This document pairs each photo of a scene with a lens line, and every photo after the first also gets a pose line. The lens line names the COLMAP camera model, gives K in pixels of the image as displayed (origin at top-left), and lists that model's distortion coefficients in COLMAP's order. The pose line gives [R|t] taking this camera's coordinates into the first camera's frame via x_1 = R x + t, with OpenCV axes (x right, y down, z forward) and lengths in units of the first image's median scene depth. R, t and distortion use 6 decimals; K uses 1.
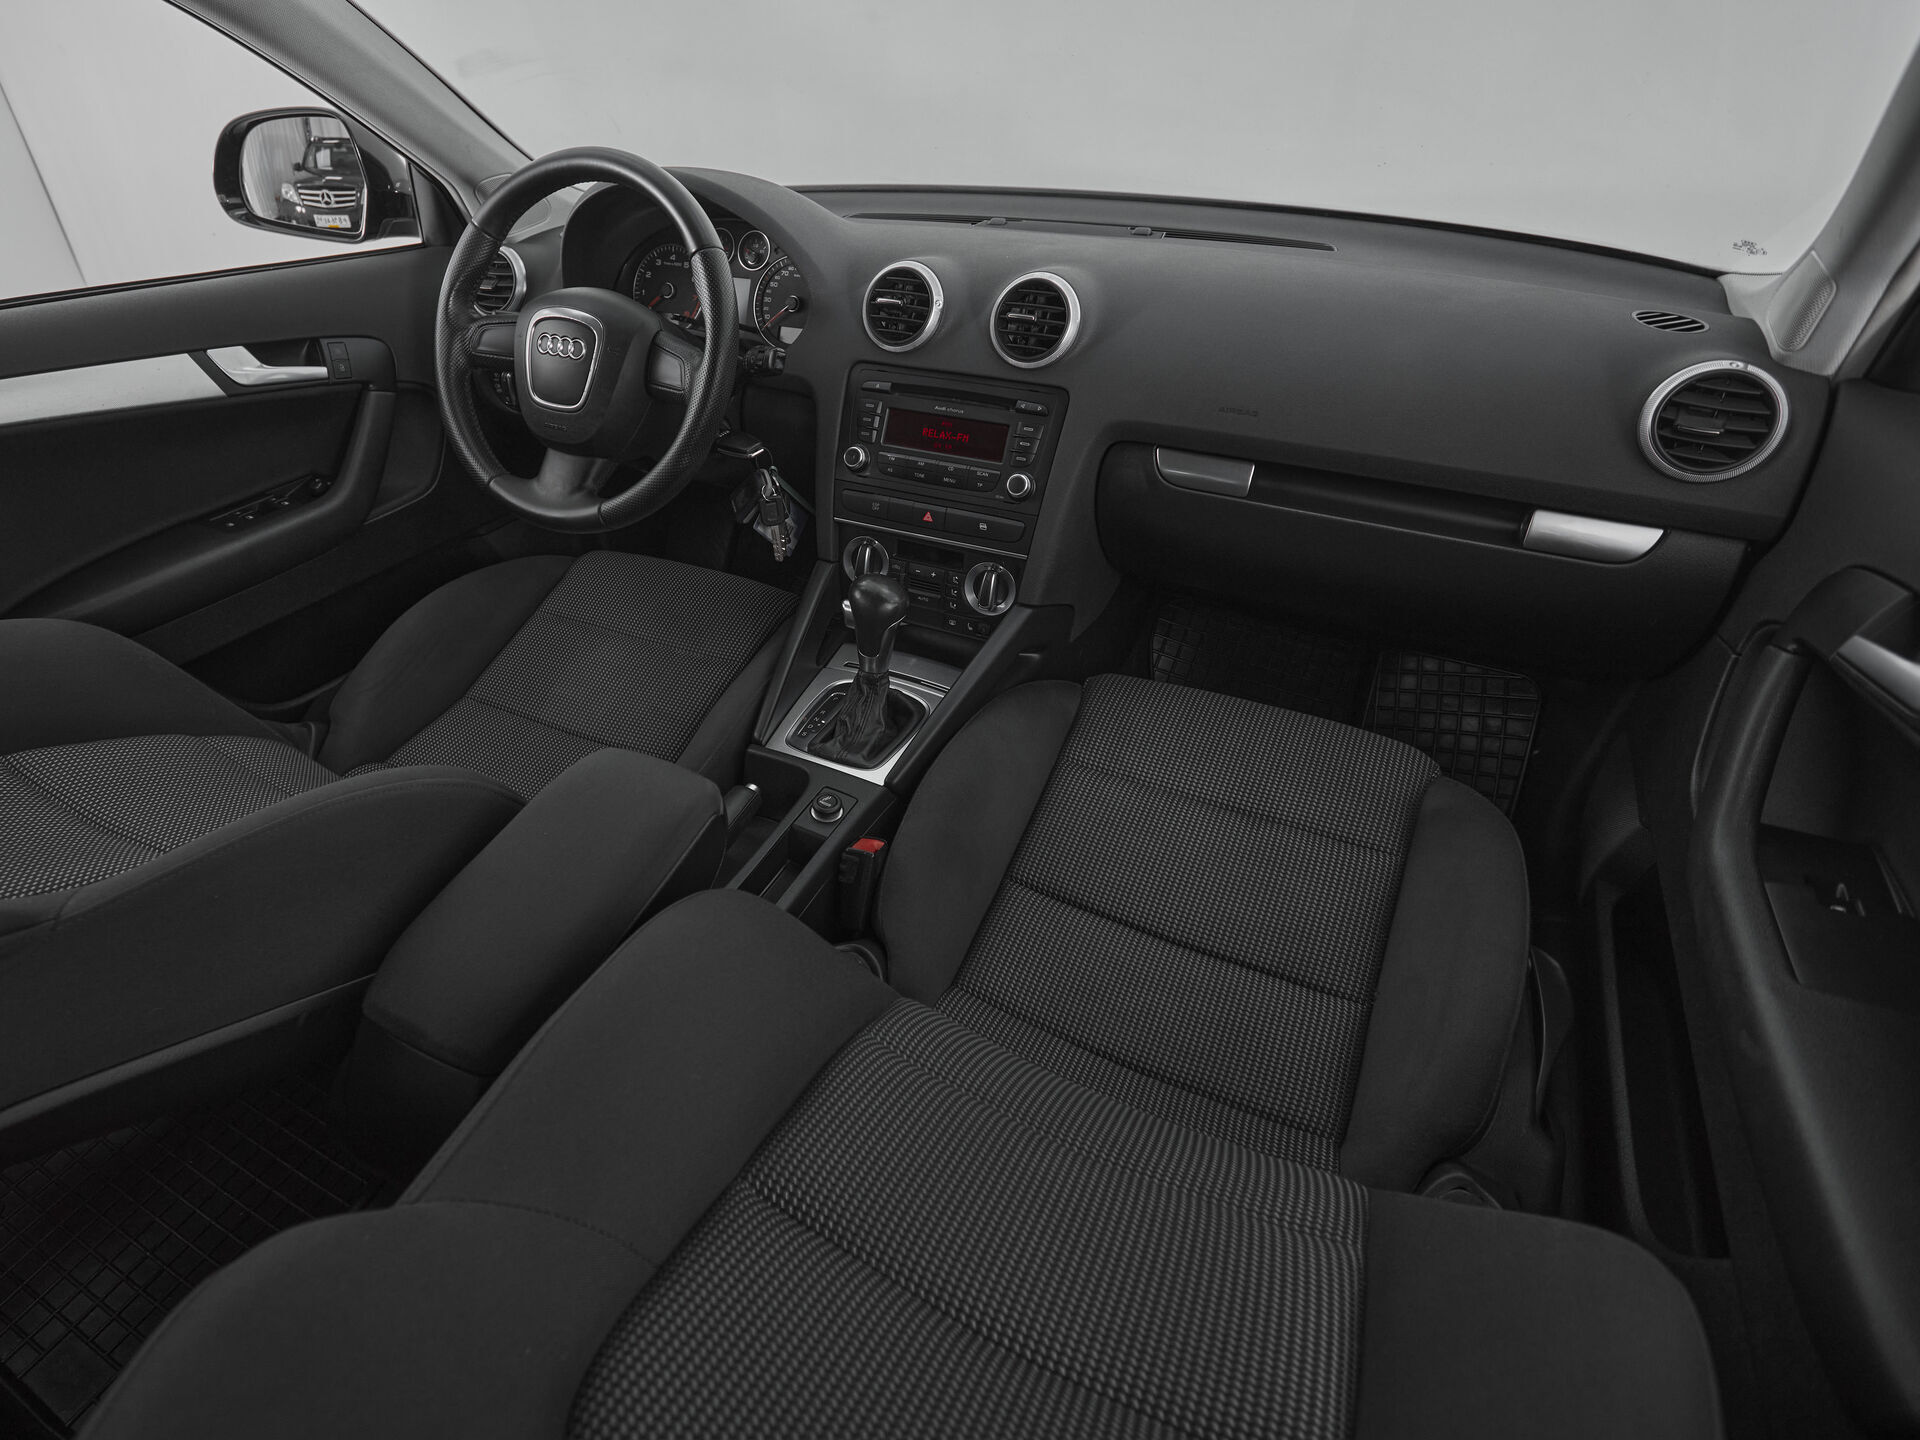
lens RADIAL K [[1028.9, 0, 876.1], [0, 1028.9, 729.7], [0, 0, 1]] dist [-0.003640, -0.000119]
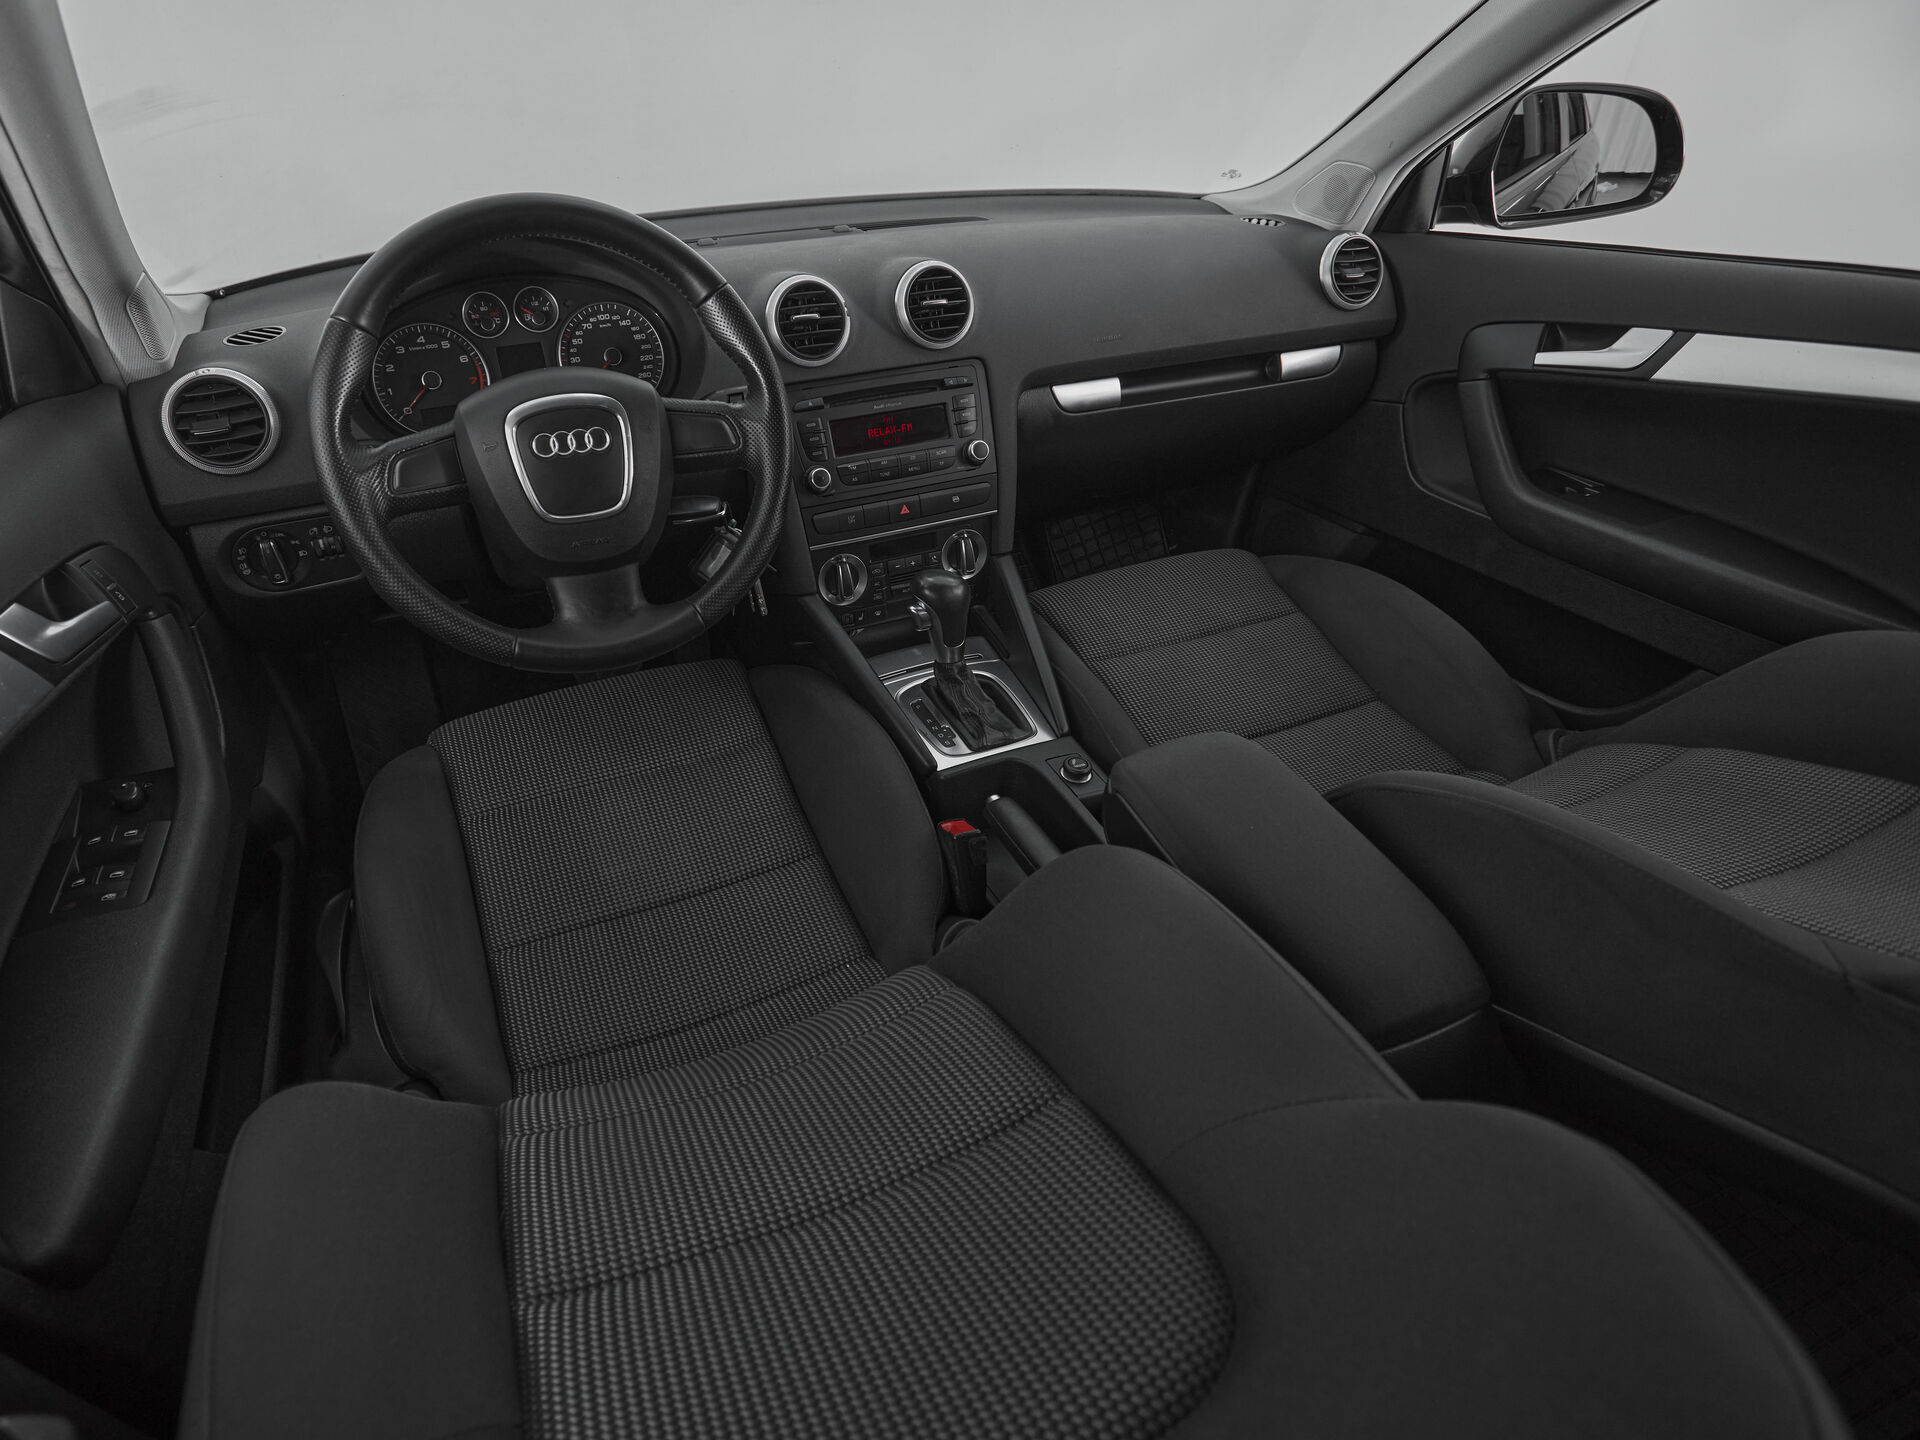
lens RADIAL K [[1028.9, 0, 888.4], [0, 1028.9, 707.5], [0, 0, 1]] dist [-0.003640, -0.000119]
pose [[0.638583, -0.427774, 0.639704, -0.726751], [0.453198, 0.880875, 0.136642, -0.187150], [-0.621951, 0.202656, 0.756378, 0.283739]]
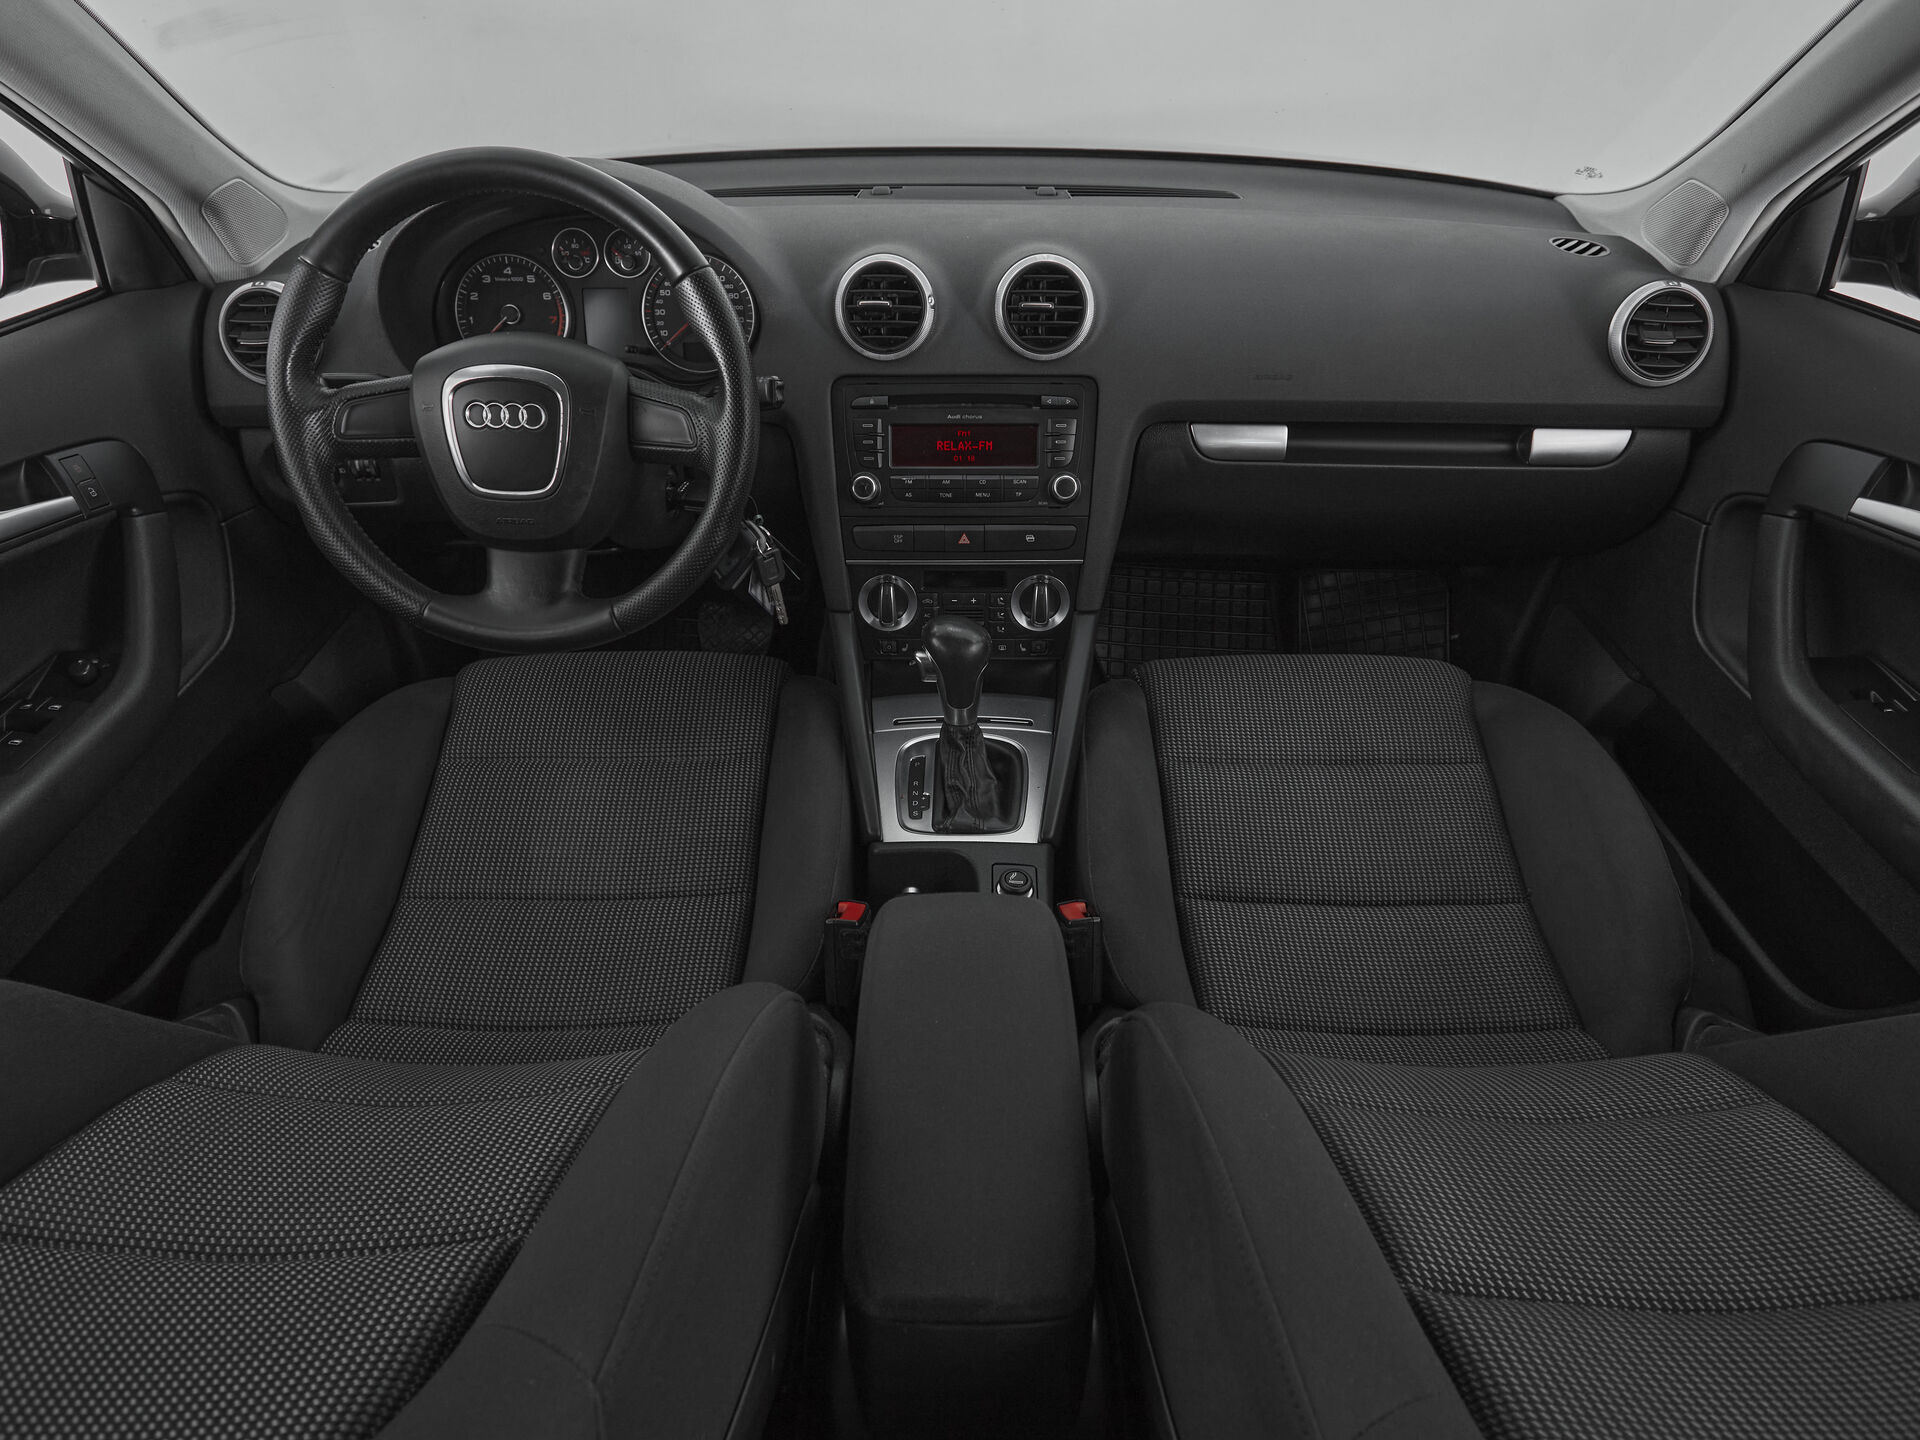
lens RADIAL K [[1155.8, 0, 978.0], [0, 1155.8, 763.6], [0, 0, 1]] dist [0.001079, -0.006578]
pose [[0.879543, -0.273309, 0.389495, -0.395397], [0.255954, 0.961818, 0.096922, -0.118284], [-0.401113, 0.014445, 0.915915, 0.084966]]
